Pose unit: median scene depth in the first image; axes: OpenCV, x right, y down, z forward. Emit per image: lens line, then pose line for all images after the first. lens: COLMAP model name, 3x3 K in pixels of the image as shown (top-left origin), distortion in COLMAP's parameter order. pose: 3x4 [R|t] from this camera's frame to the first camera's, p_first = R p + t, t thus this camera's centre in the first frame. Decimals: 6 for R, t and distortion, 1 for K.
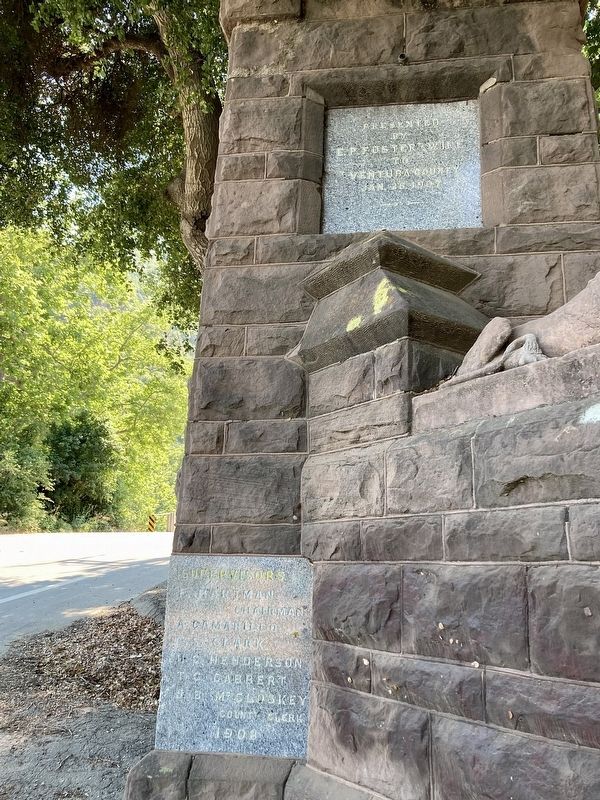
lens RADIAL K [[650.3, 0, 301.3], [0, 650.3, 402.2], [0, 0, 1]] dist [0.028126, 0.000124]
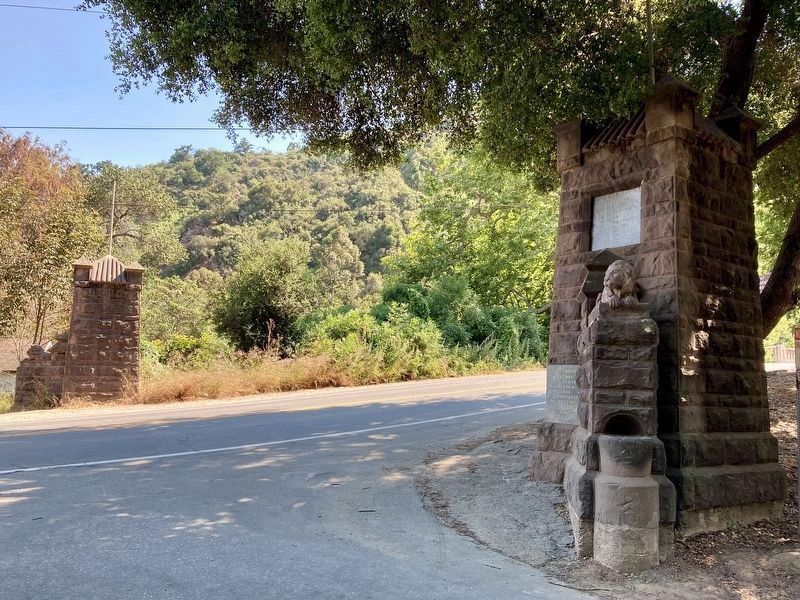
lens RADIAL K [[650.3, 0, 400.3], [0, 650.3, 300.4], [0, 0, 1]] dist [0.028126, 0.000124]
pose [[0.665126, -0.078930, -0.742548, 1.474823], [0.130013, 0.991451, 0.011070, -0.178836], [0.735326, -0.103903, 0.669702, -1.398233]]
